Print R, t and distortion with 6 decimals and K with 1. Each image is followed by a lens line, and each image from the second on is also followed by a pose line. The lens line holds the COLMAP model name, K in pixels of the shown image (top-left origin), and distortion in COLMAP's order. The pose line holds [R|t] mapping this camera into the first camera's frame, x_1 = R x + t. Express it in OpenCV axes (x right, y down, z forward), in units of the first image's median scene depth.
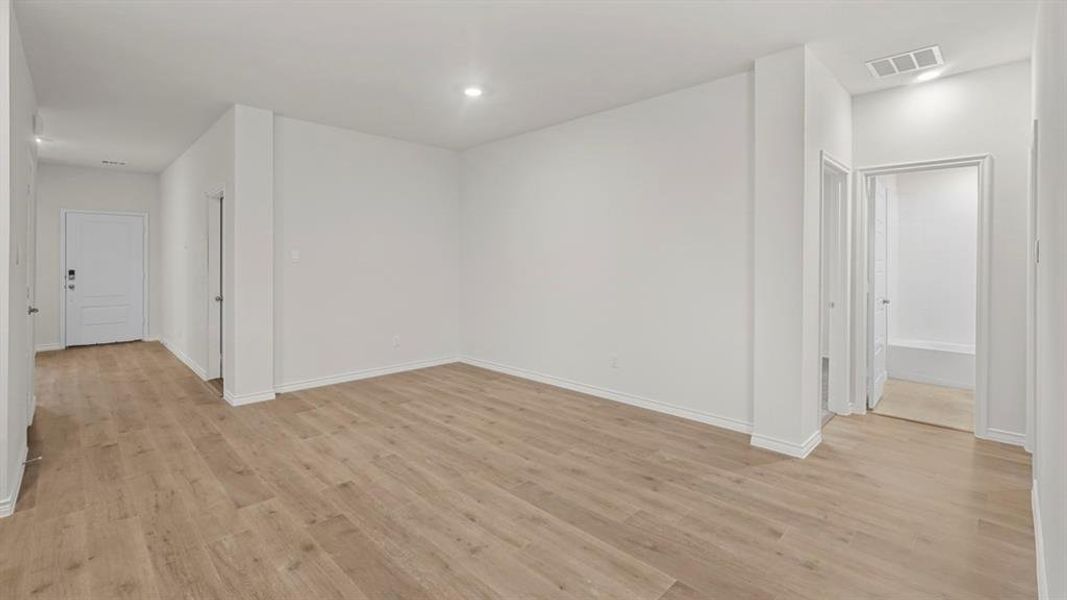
lens RADIAL K [[474.7, 0, 528.4], [0, 474.7, 264.2], [0, 0, 1]] dist [-0.007729, 0.000329]
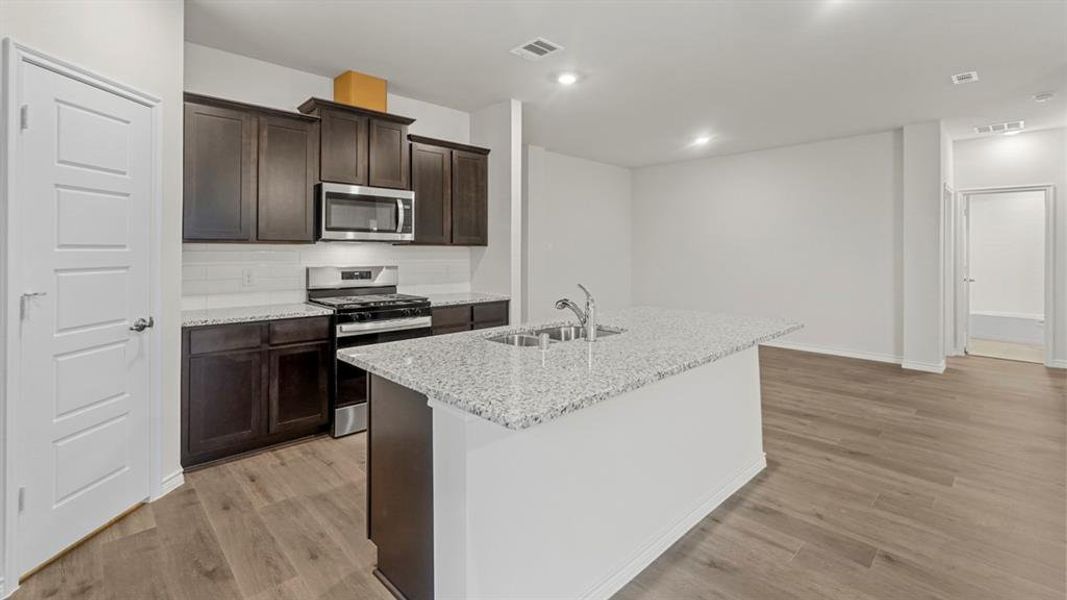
lens RADIAL K [[471.2, 0, 536.4], [0, 471.2, 251.0], [0, 0, 1]] dist [0.001328, 0.000500]
pose [[0.999930, 0.002385, -0.011570, -0.805488], [-0.002480, 0.999963, -0.008215, 0.005804], [0.011550, 0.008243, 0.999899, -0.655380]]
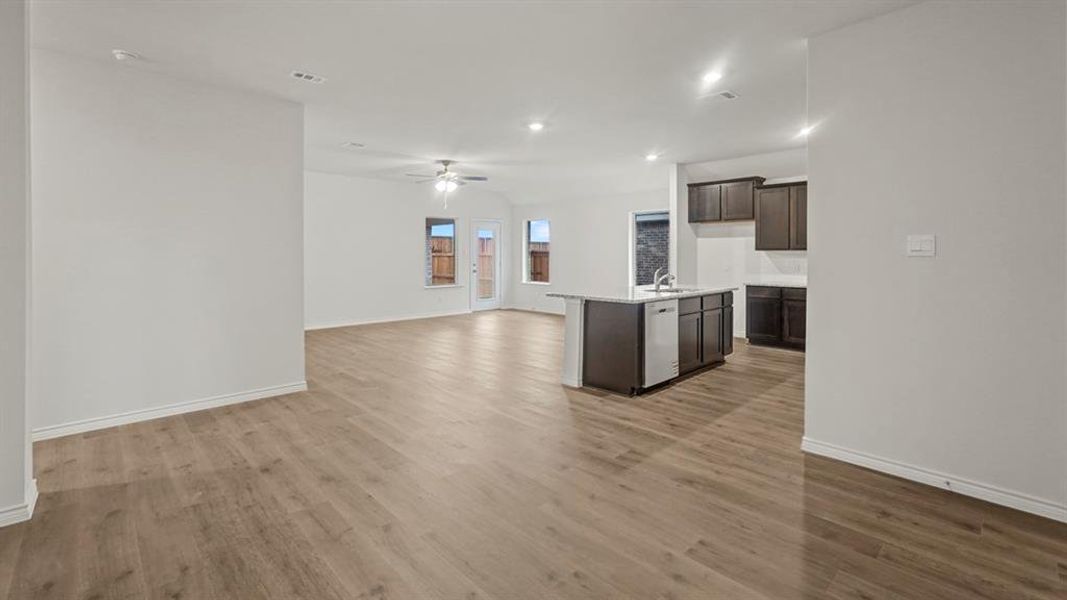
lens RADIAL K [[469.0, 0, 531.4], [0, 469.0, 249.0], [0, 0, 1]] dist [-0.002512, 0.000675]
pose [[-0.999877, -0.000714, 0.015664, -0.293437], [-0.000770, 0.999993, -0.003595, -0.011875], [-0.015661, -0.003606, -0.999871, 1.799499]]
